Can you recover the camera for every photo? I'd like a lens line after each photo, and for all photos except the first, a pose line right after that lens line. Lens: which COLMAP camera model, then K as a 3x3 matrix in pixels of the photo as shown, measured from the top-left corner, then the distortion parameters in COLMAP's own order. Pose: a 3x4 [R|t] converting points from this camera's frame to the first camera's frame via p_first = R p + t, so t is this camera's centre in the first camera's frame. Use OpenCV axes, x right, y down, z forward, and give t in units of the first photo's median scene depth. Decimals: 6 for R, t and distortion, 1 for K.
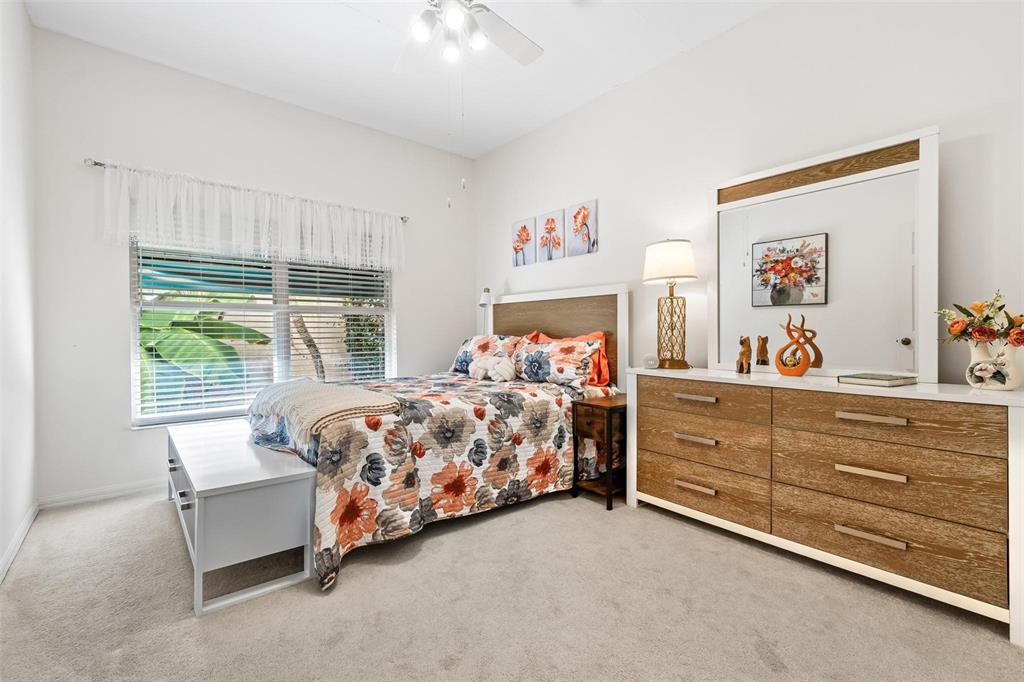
lens RADIAL K [[450.6, 0, 511.4], [0, 450.6, 337.5], [0, 0, 1]] dist [0.001579, -0.000341]
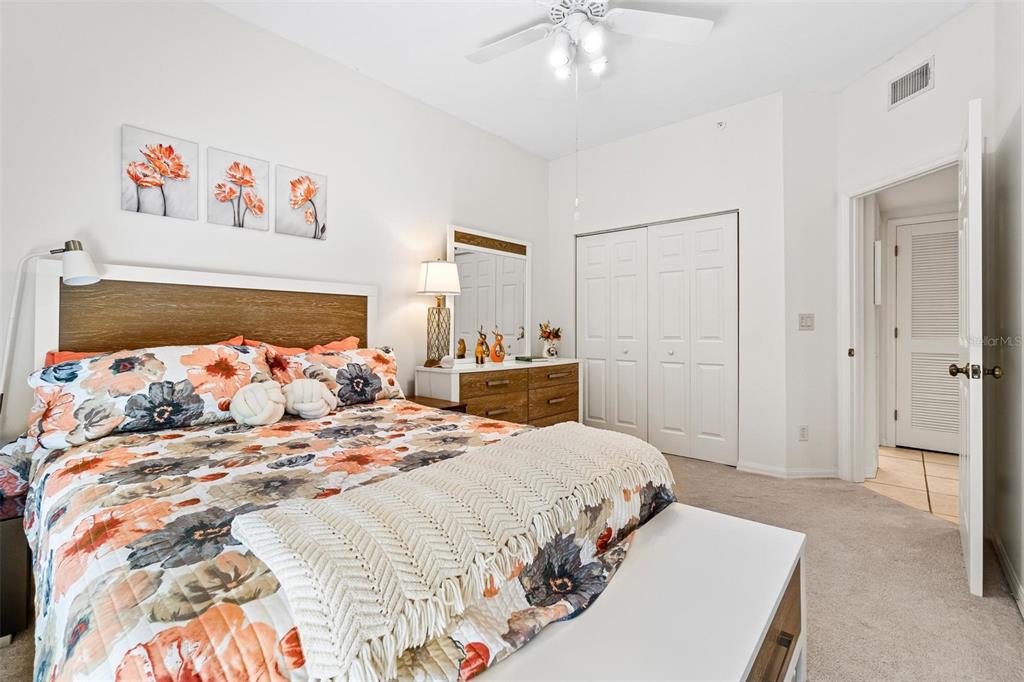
lens RADIAL K [[450.6, 0, 511.8], [0, 450.6, 330.3], [0, 0, 1]] dist [0.001579, -0.000341]
pose [[-0.152869, 0.000645, 0.988246, -0.682968], [0.009238, 0.999957, 0.000776, -0.022618], [-0.988203, 0.009248, -0.152868, 0.790252]]
